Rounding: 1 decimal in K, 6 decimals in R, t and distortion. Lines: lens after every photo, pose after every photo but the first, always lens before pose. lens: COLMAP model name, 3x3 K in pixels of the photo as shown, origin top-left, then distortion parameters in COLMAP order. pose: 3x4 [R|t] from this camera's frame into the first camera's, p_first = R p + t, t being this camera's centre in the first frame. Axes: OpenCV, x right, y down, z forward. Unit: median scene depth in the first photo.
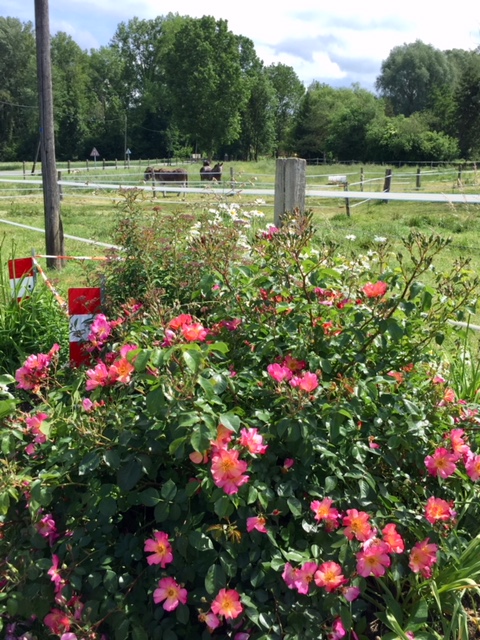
lens RADIAL K [[633.7, 0, 238.7], [0, 633.7, 320.9], [0, 0, 1]] dist [0.035426, 0.000000]
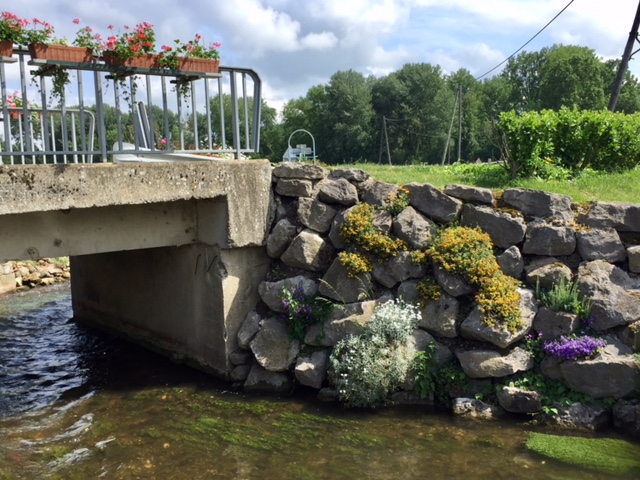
lens RADIAL K [[633.7, 0, 319.1], [0, 633.7, 239.4], [0, 0, 1]] dist [0.035426, 0.000000]
pose [[0.892066, 0.023431, -0.451298, 0.045549], [-0.086072, 0.989183, -0.118778, 0.052113], [0.443633, 0.144802, 0.884433, -0.184144]]
